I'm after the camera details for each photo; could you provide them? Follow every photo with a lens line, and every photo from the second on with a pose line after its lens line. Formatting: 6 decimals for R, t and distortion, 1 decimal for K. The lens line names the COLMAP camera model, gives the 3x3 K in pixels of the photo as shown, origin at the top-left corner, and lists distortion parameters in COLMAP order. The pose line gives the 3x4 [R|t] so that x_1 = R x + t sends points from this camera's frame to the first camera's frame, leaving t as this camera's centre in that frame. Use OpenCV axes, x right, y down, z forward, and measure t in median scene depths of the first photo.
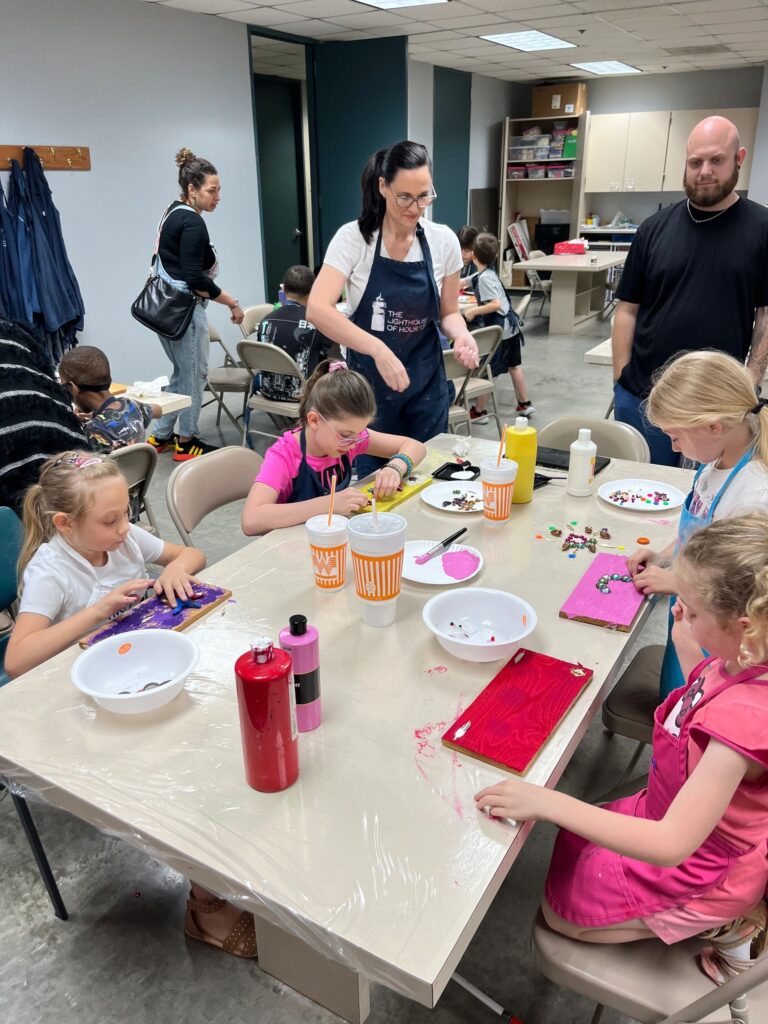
lens RADIAL K [[780.1, 0, 379.2], [0, 780.1, 518.8], [0, 0, 1]] dist [0.052115, -0.088623]
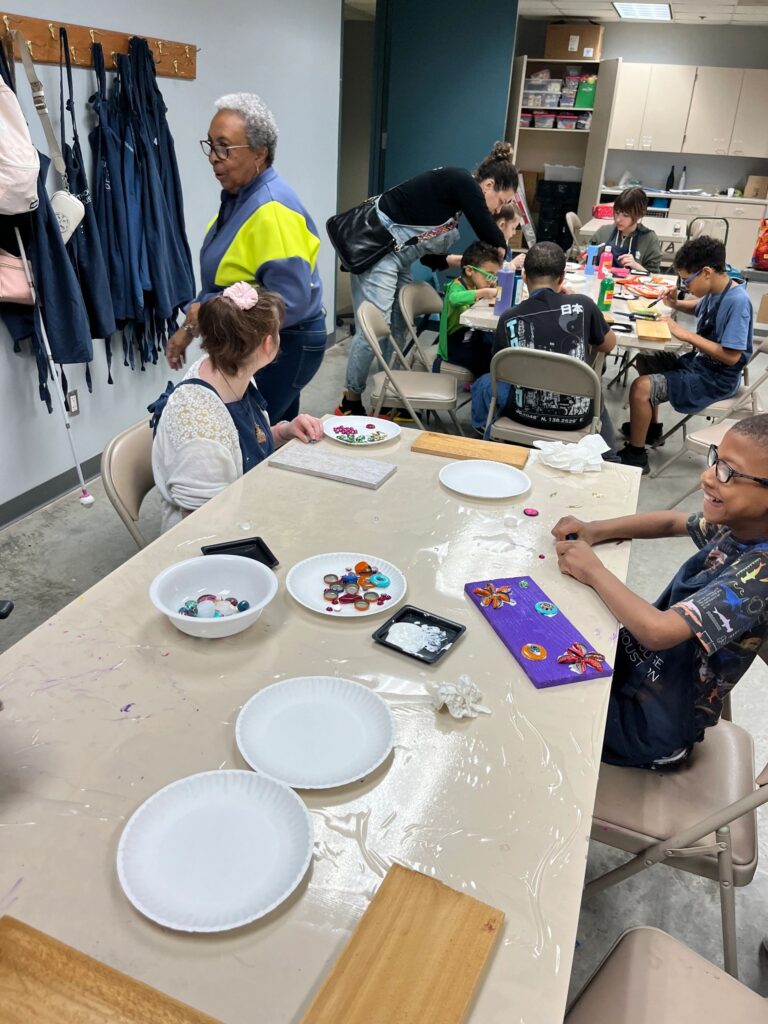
lens RADIAL K [[780.1, 0, 388.2], [0, 780.1, 514.4], [0, 0, 1]] dist [0.052115, -0.088623]
pose [[0.970543, -0.044832, 0.236719, -0.218702], [0.030523, 0.997498, 0.063772, -0.057447], [-0.238985, -0.054668, 0.969483, 0.152537]]
